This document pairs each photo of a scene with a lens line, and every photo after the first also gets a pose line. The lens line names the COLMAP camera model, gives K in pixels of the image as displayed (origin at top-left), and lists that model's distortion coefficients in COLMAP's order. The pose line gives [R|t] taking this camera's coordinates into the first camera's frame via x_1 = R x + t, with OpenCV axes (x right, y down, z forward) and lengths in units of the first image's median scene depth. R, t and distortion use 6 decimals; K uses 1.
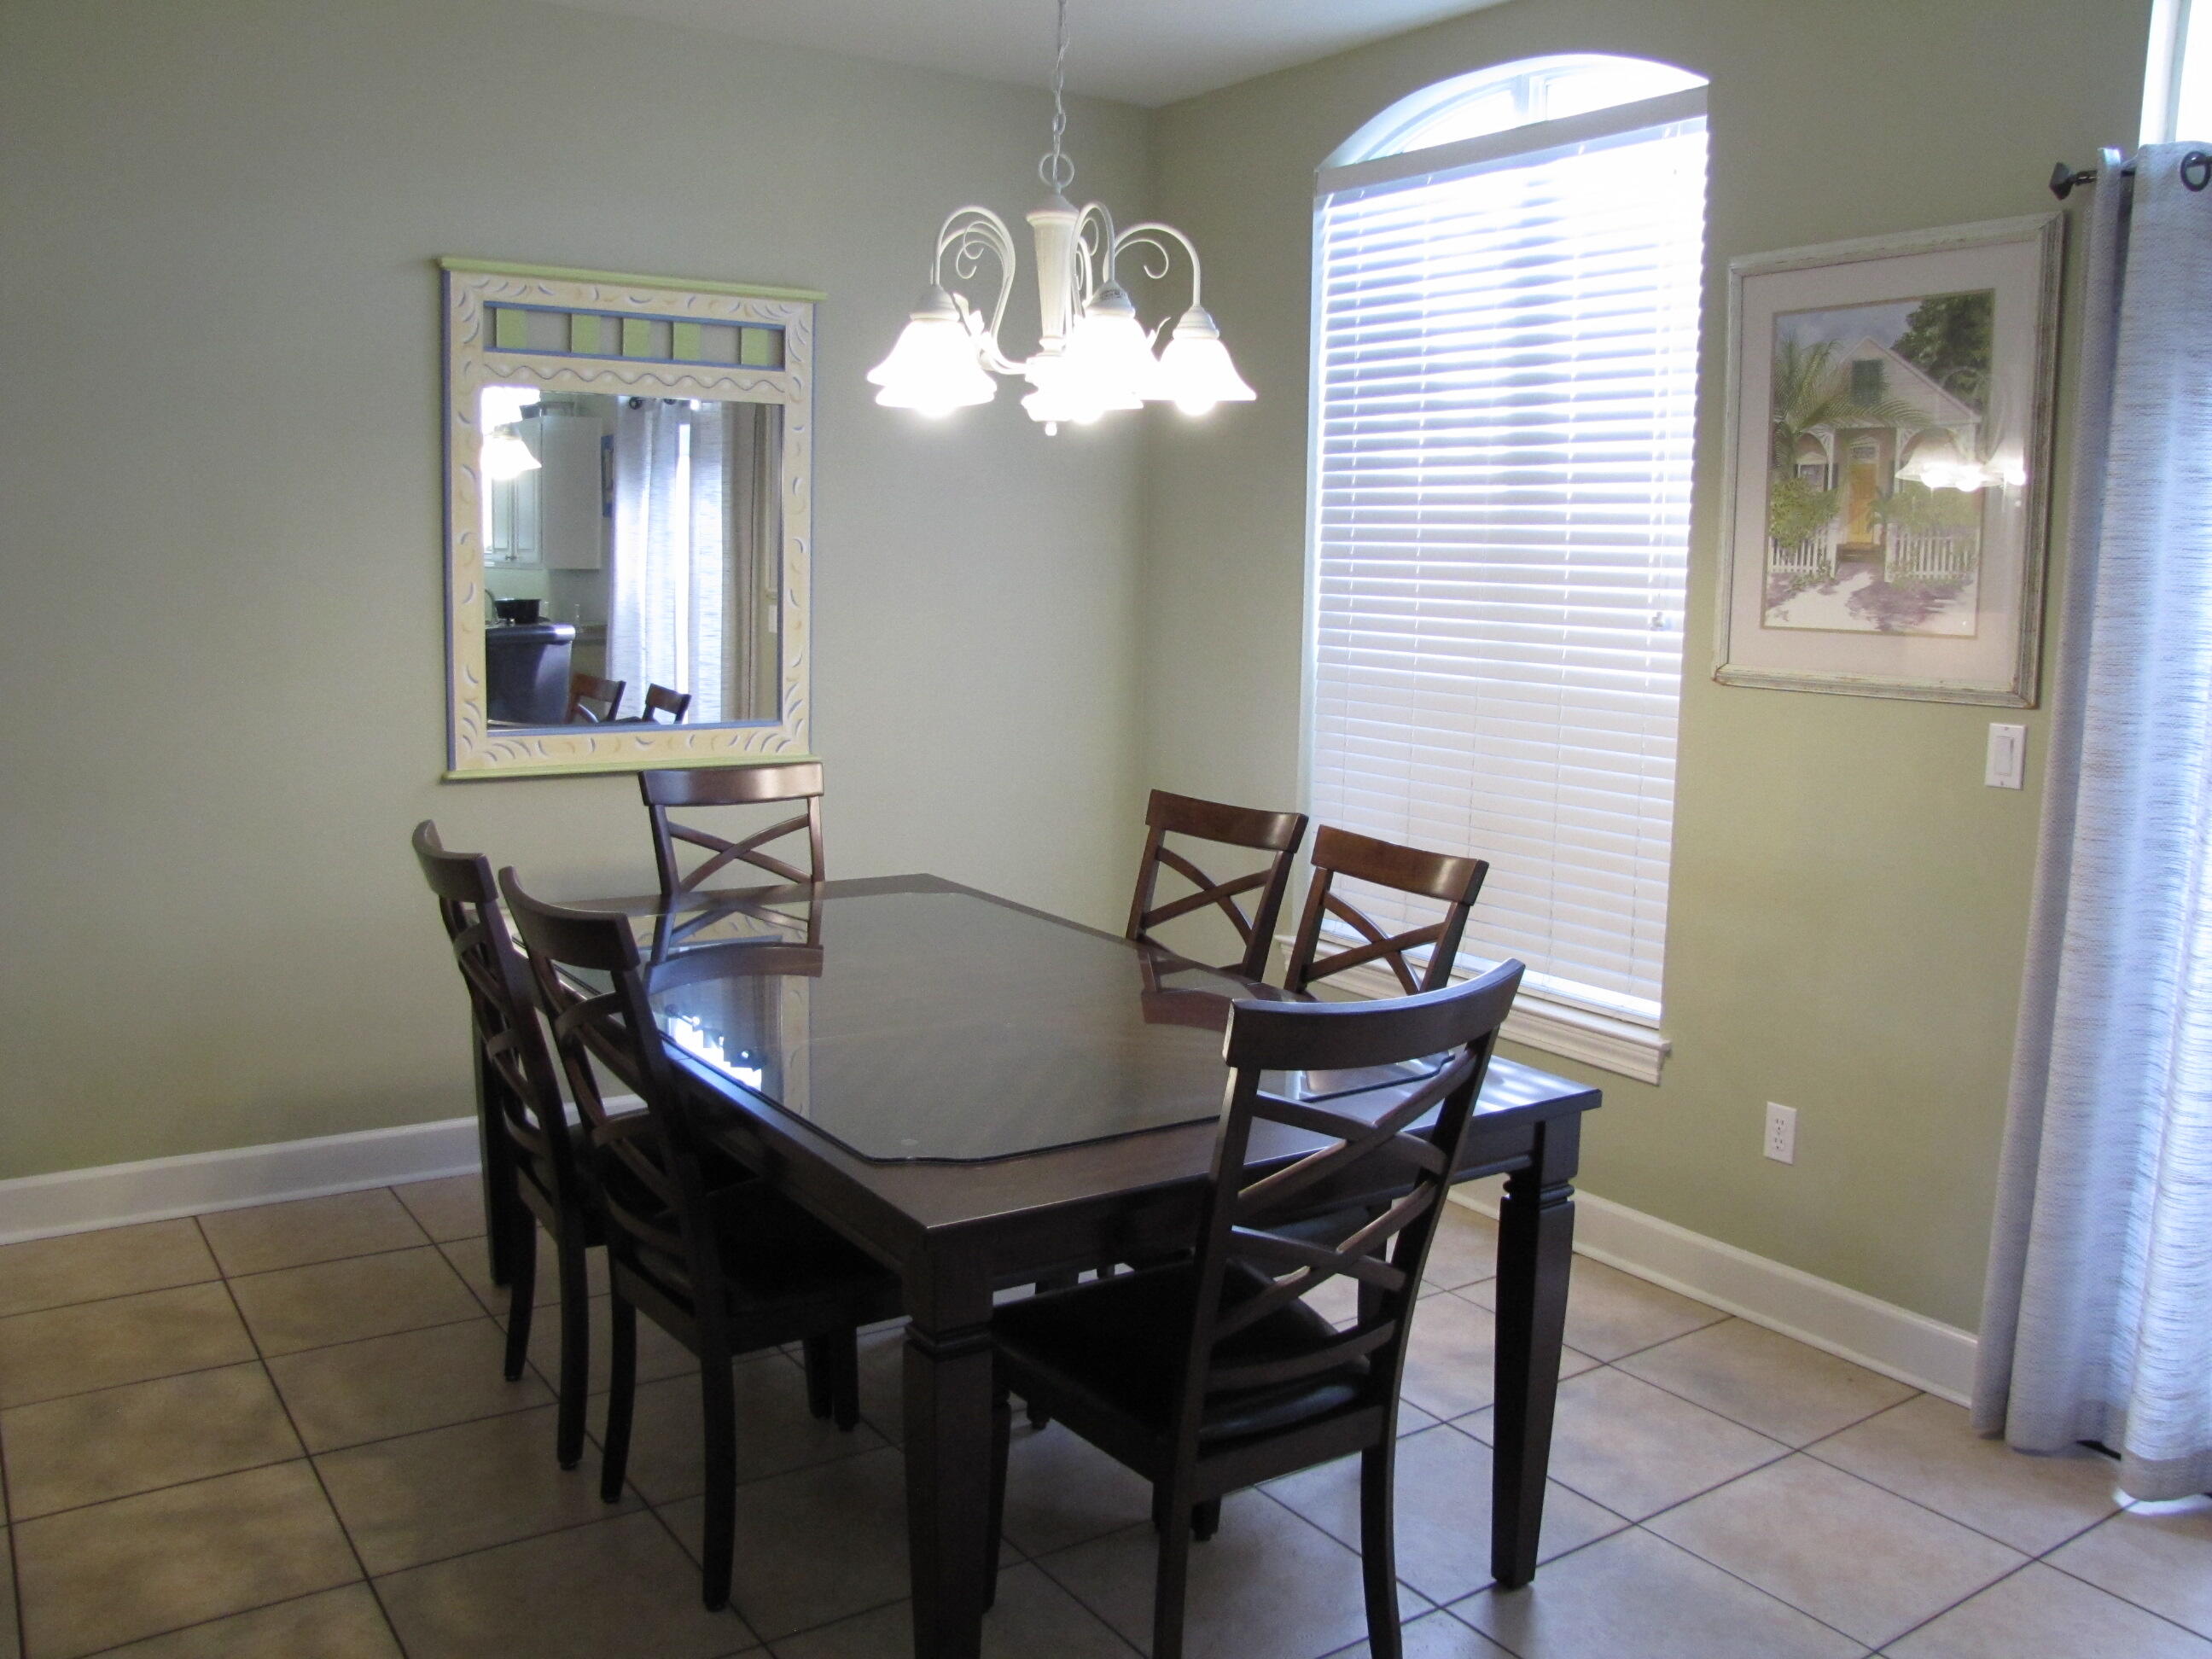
lens RADIAL K [[1843.8, 0, 1110.8], [0, 1843.8, 816.6], [0, 0, 1]] dist [-0.178417, 0.154039]
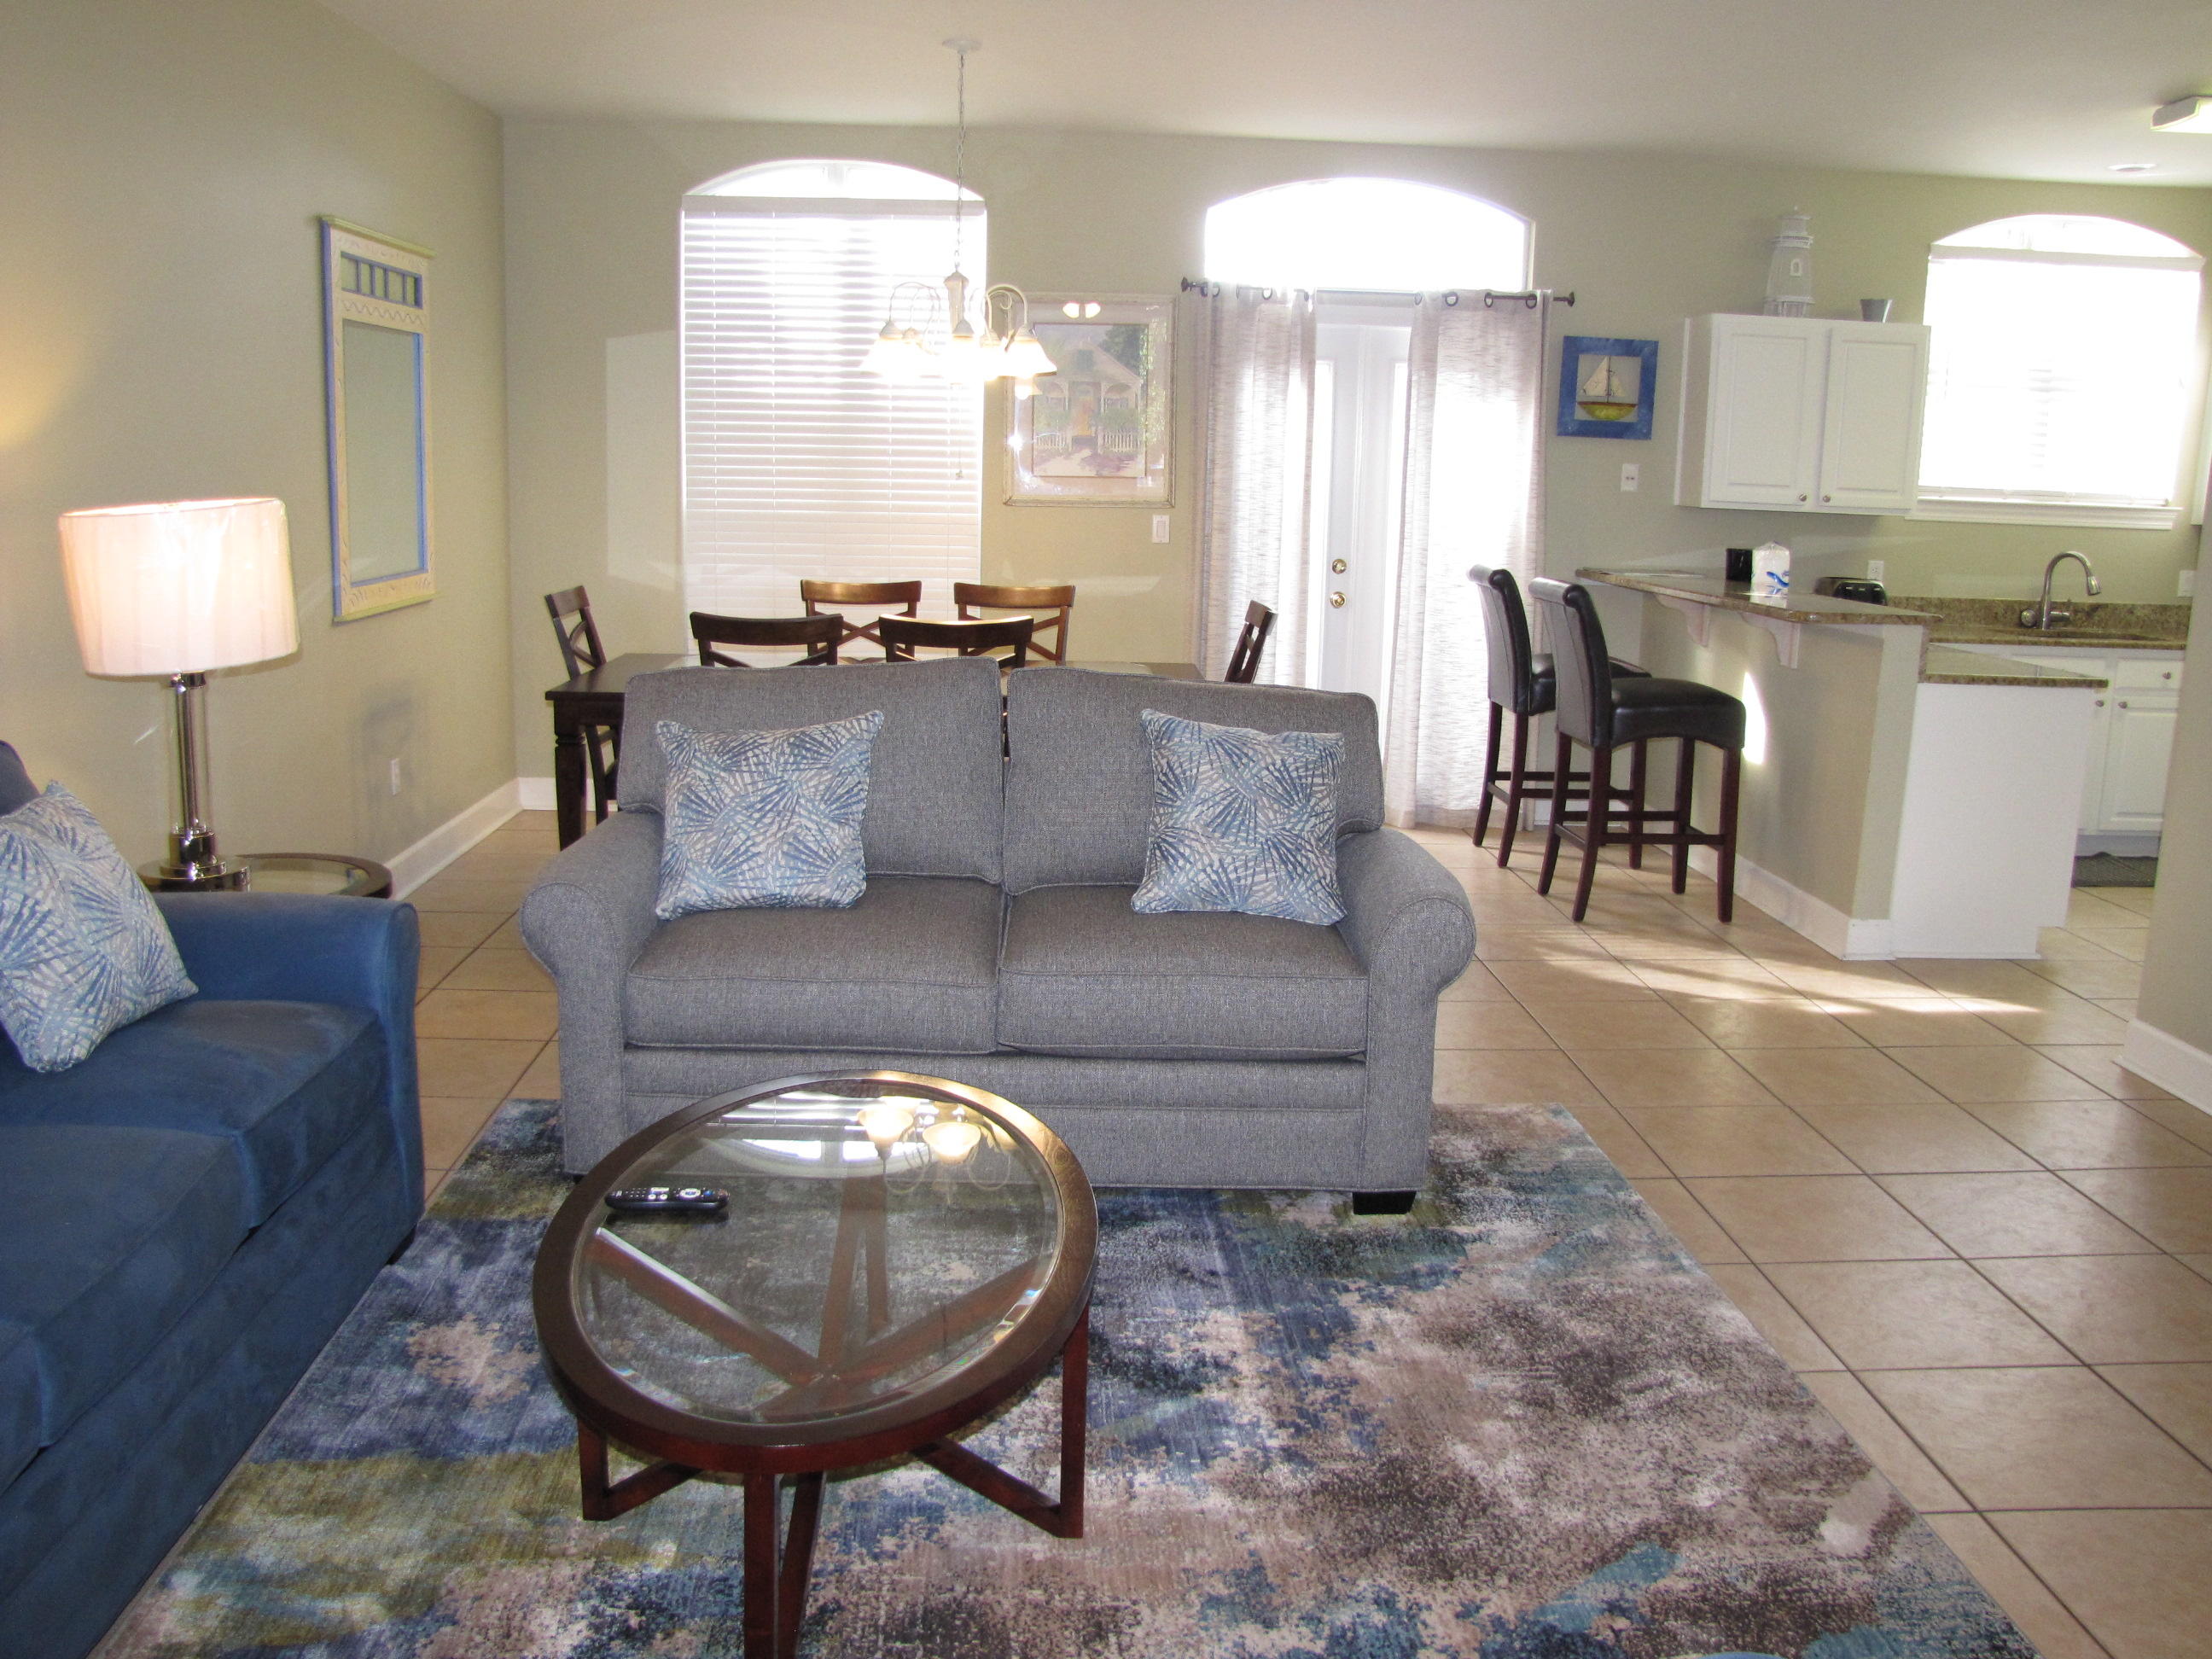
lens RADIAL K [[1843.8, 0, 1114.3], [0, 1843.8, 819.8], [0, 0, 1]] dist [-0.178417, 0.154039]
pose [[0.523459, -0.175607, 0.833758, -1.418068], [0.104307, 0.984378, 0.141843, -0.006422], [-0.845642, 0.012718, 0.533599, -0.186318]]
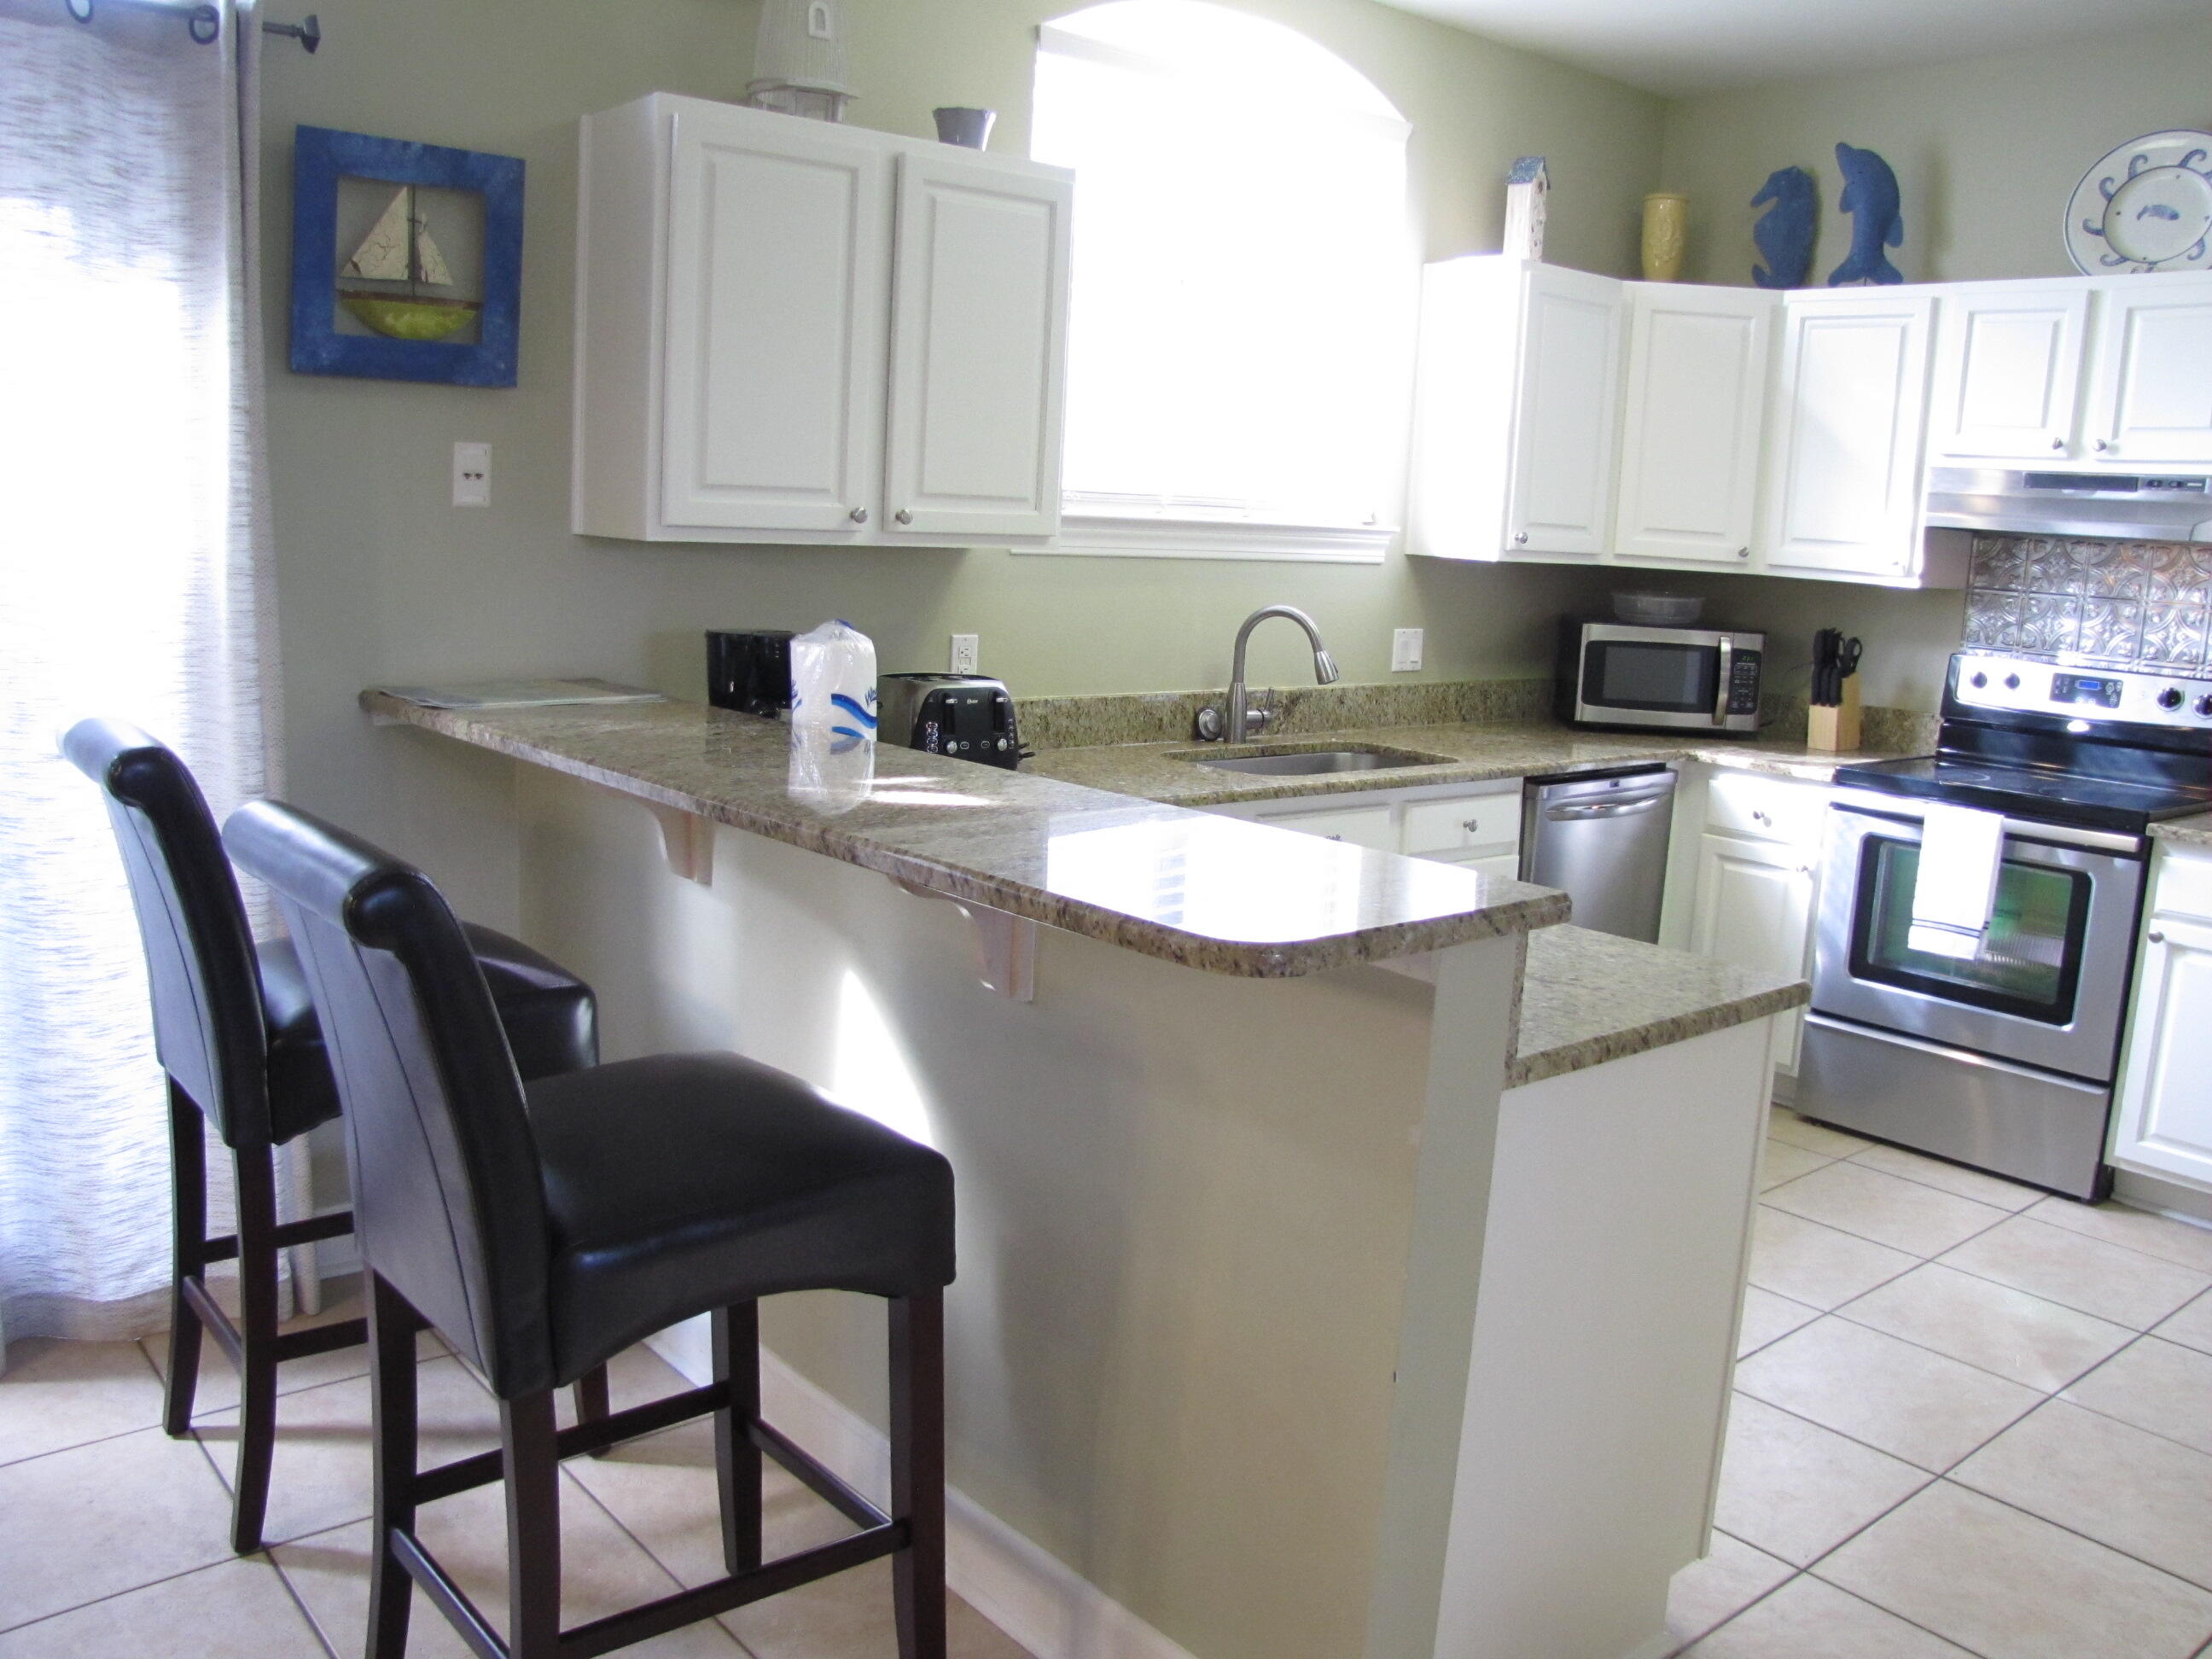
lens RADIAL K [[1843.8, 0, 1085.2], [0, 1843.8, 827.8], [0, 0, 1]] dist [-0.178417, 0.154039]
pose [[-0.088419, -0.199564, 0.975887, -0.202449], [0.086539, 0.974481, 0.207117, -0.025047], [-0.992317, 0.102766, -0.068893, 0.207295]]
